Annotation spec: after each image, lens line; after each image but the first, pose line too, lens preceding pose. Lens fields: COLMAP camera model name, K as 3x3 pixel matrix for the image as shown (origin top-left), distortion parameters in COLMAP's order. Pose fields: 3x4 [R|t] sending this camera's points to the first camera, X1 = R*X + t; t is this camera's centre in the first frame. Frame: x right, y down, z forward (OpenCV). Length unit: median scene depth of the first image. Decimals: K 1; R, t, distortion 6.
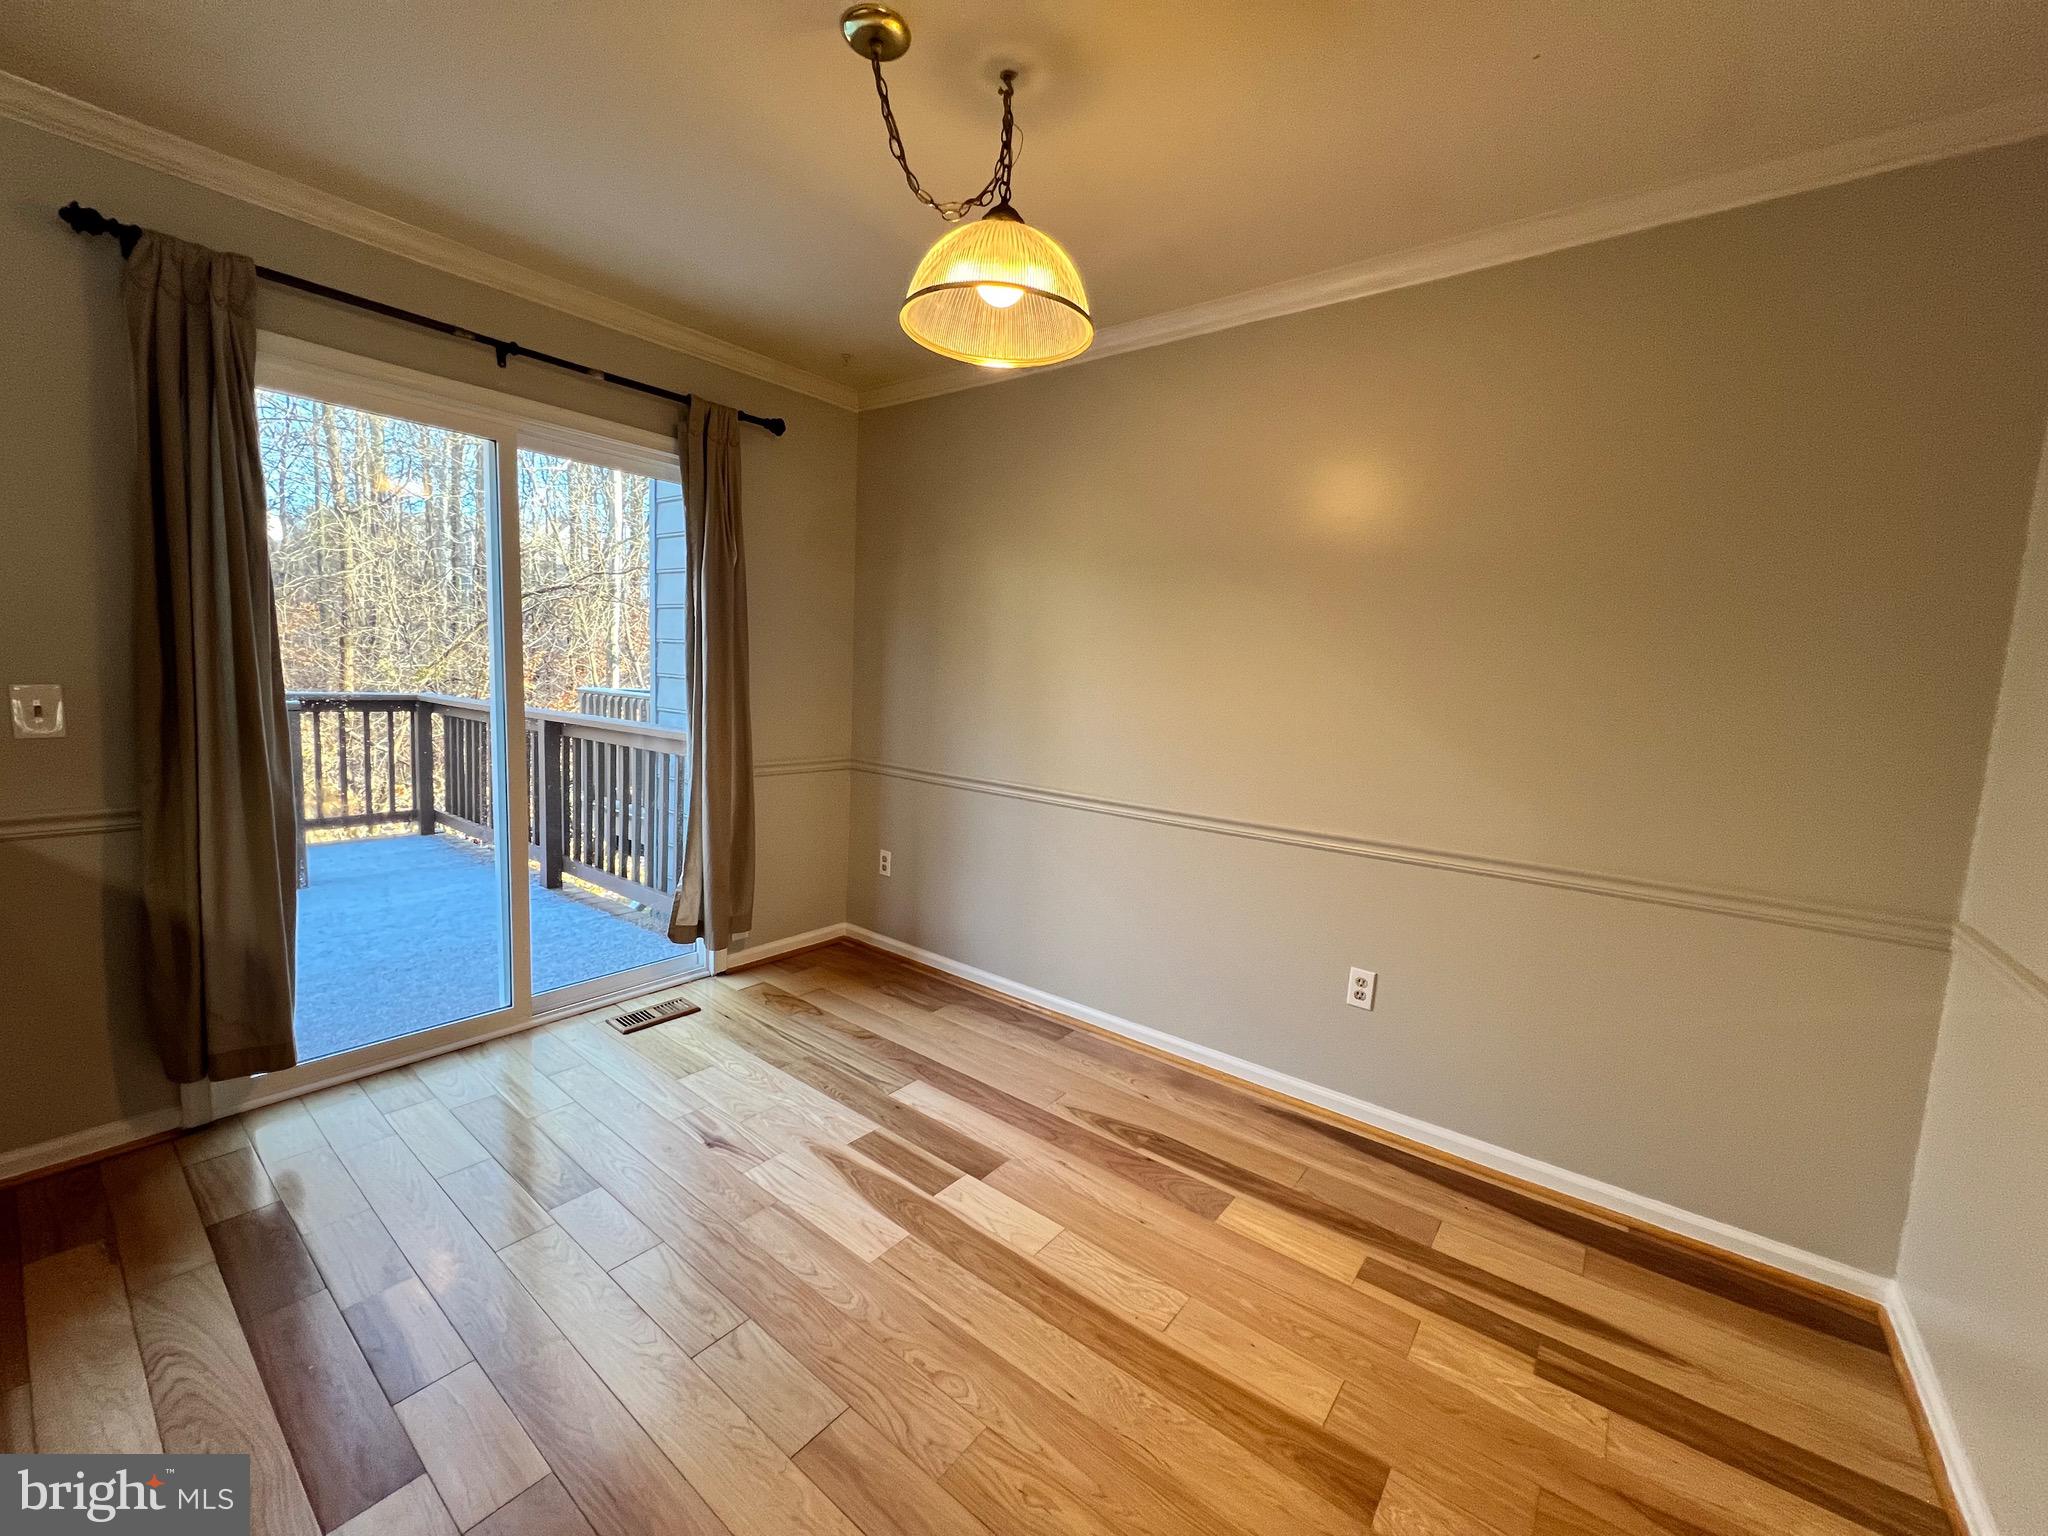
lens RADIAL K [[820.7, 0, 1014.7], [0, 820.7, 756.9], [0, 0, 1]] dist [-0.002553, 0.000776]
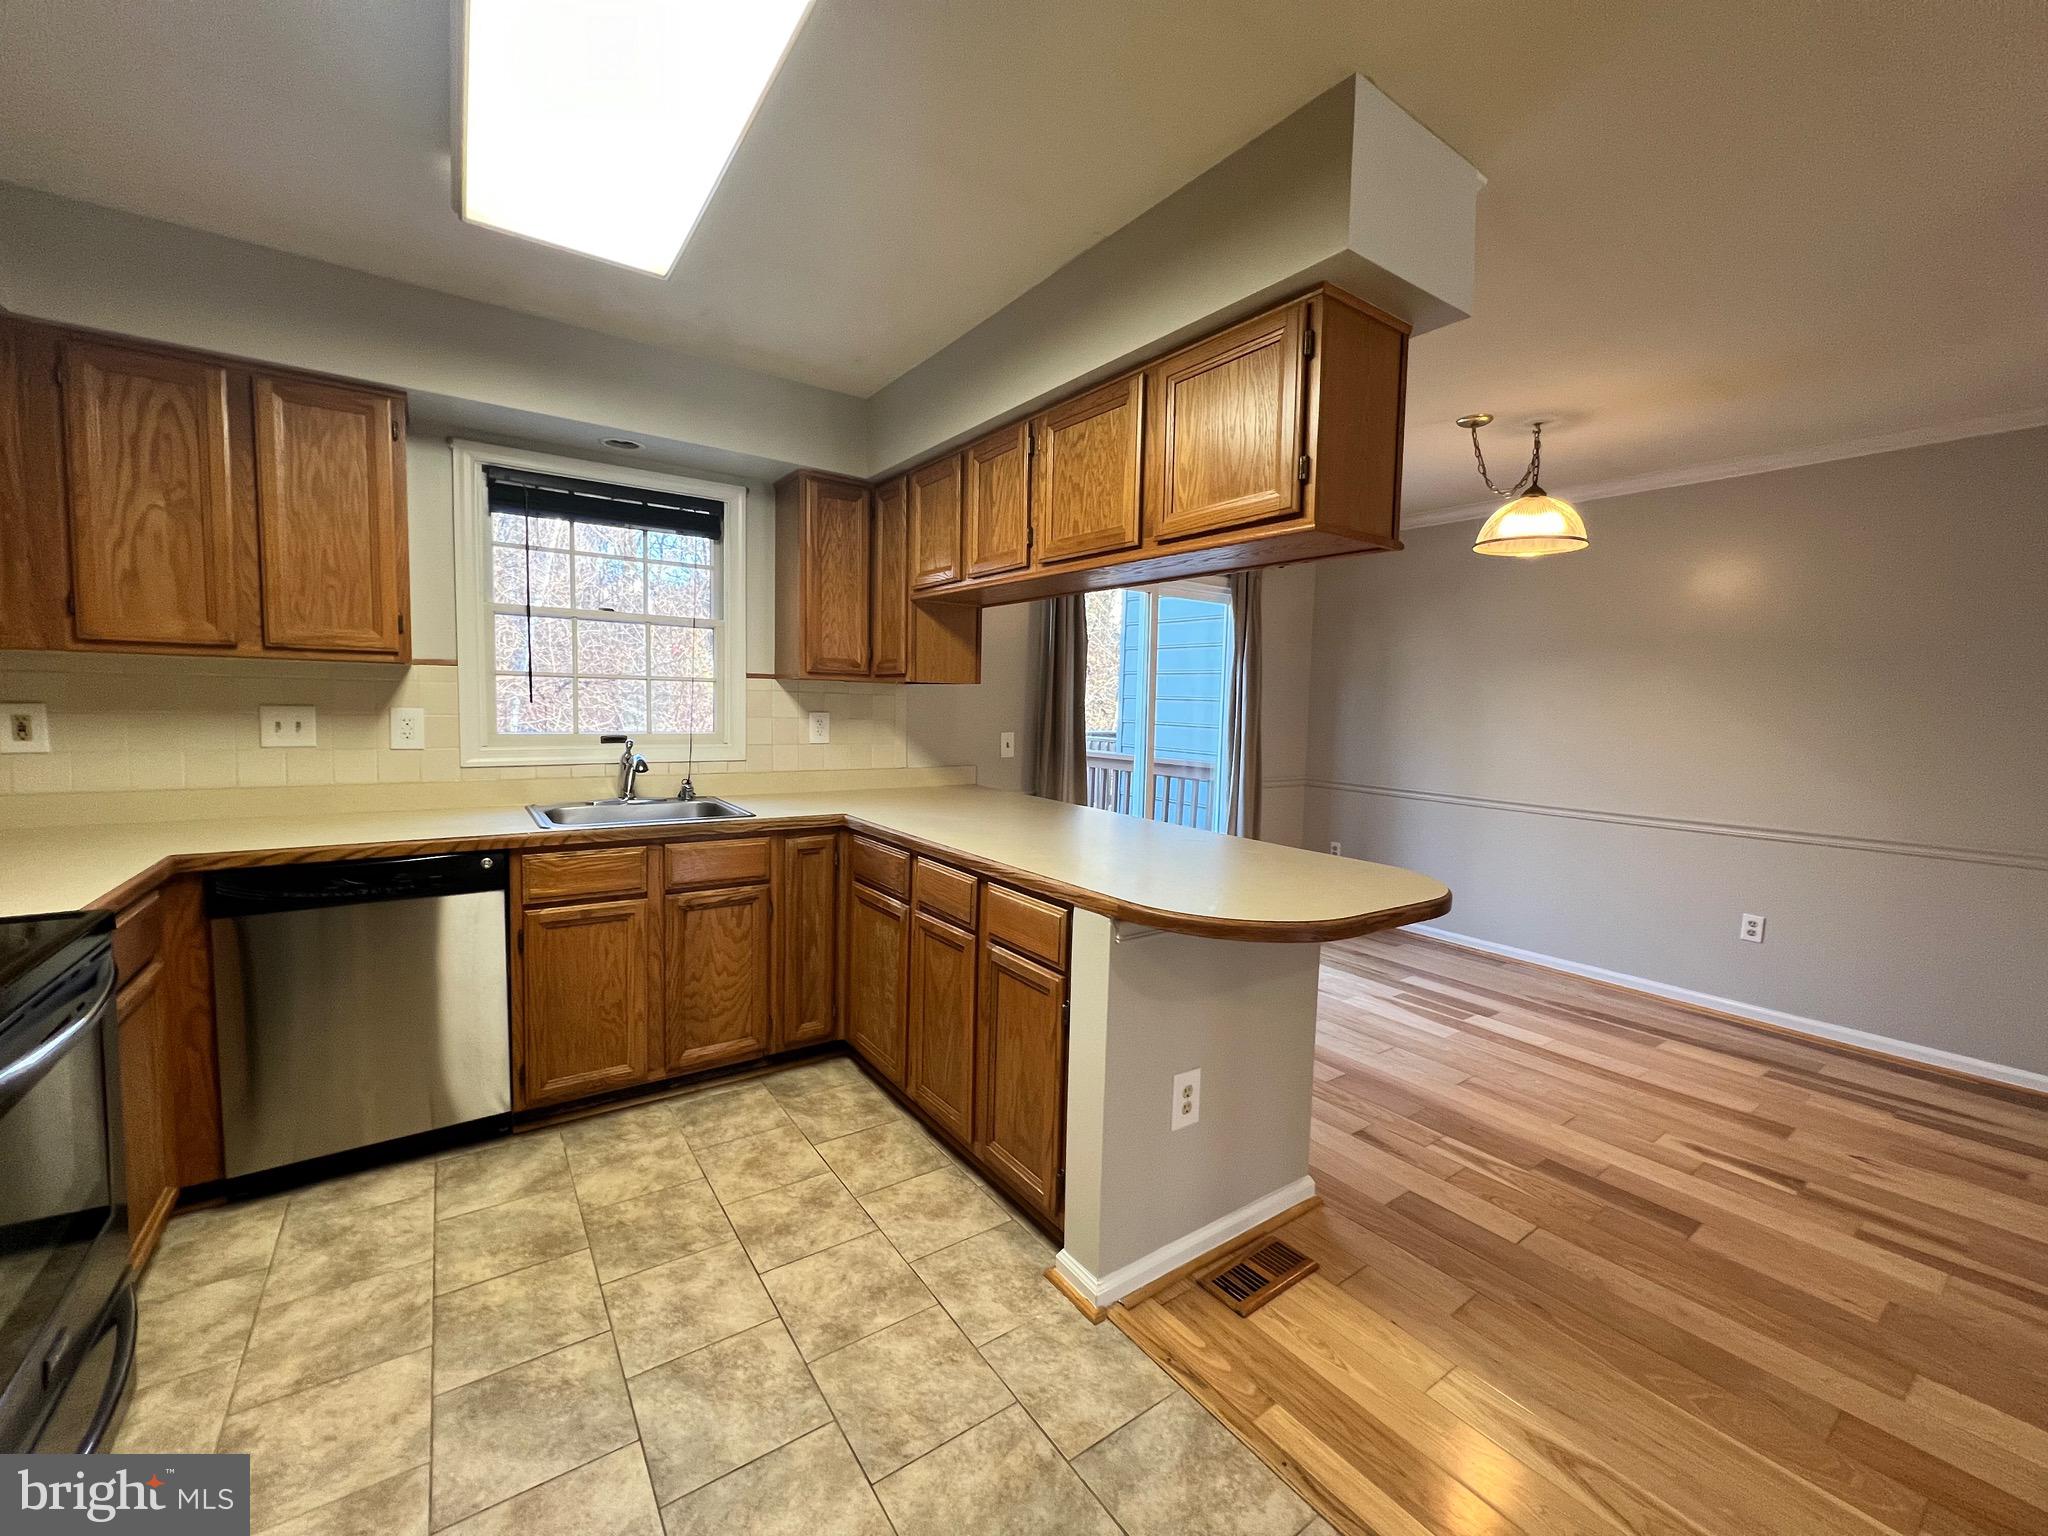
lens RADIAL K [[820.7, 0, 1014.1], [0, 820.7, 758.4], [0, 0, 1]] dist [-0.002553, 0.000776]
pose [[0.958630, -0.000257, -0.284653, -0.451917], [-0.012728, 0.998961, -0.043765, 0.058831], [0.284369, 0.045578, 0.957631, -0.843247]]
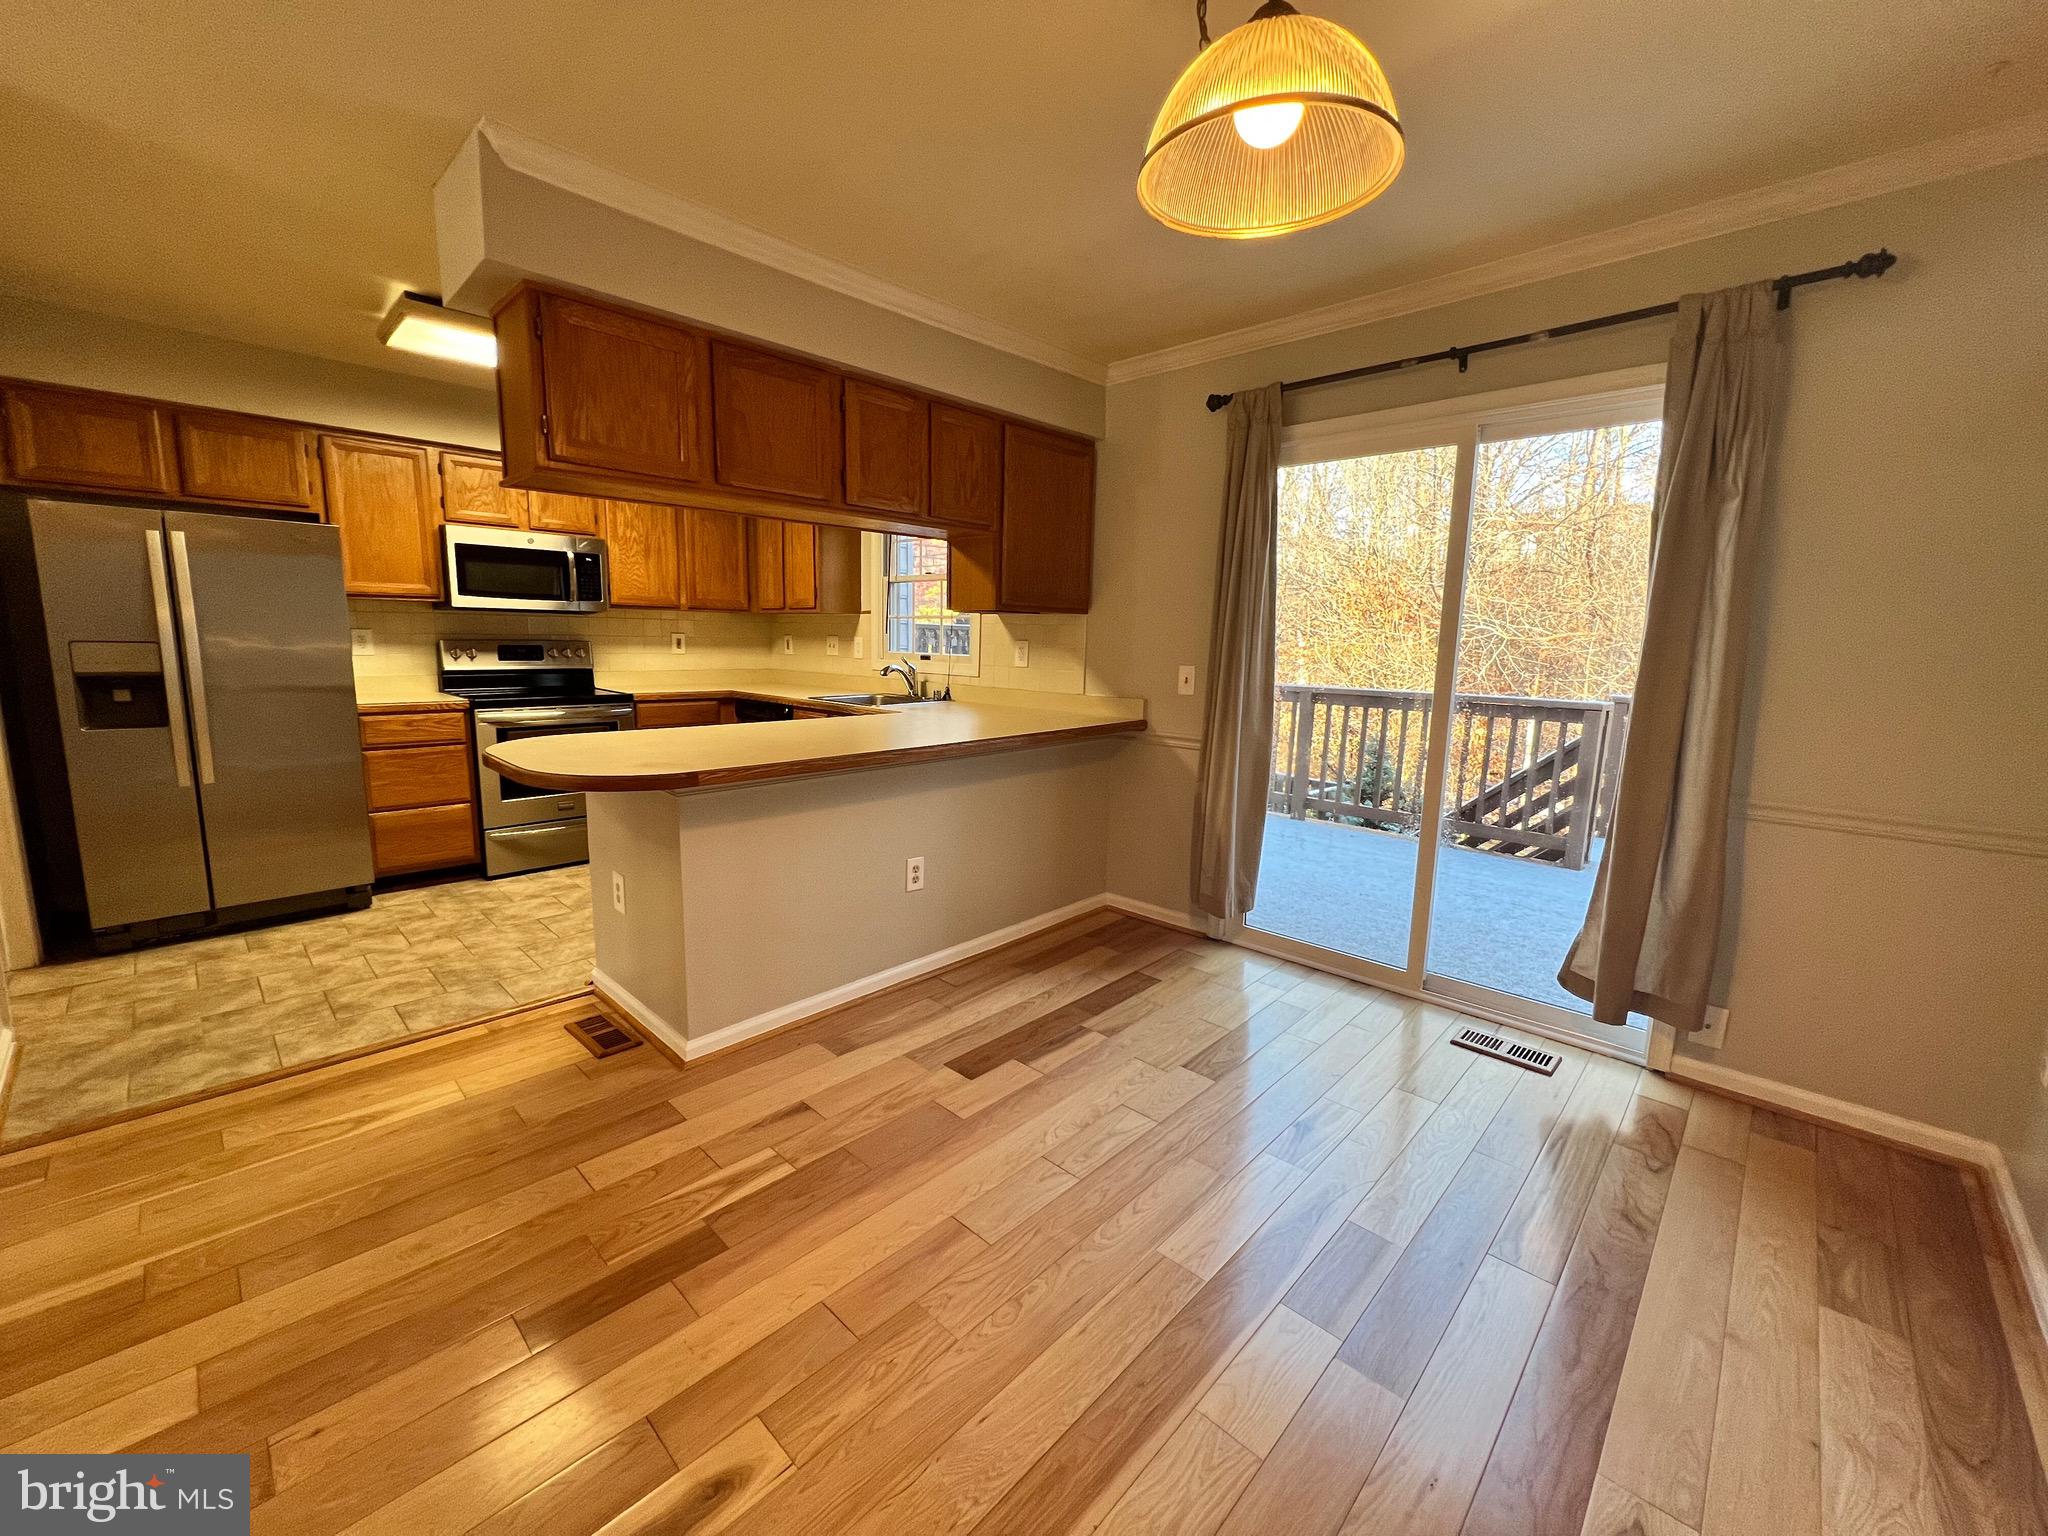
lens RADIAL K [[820.7, 0, 1024.6], [0, 820.7, 761.4], [0, 0, 1]] dist [-0.002553, 0.000776]
pose [[-0.092495, 0.106198, -0.990034, 0.567936], [-0.129255, 0.984602, 0.117691, -0.037185], [0.987288, 0.138852, -0.077344, 0.645682]]
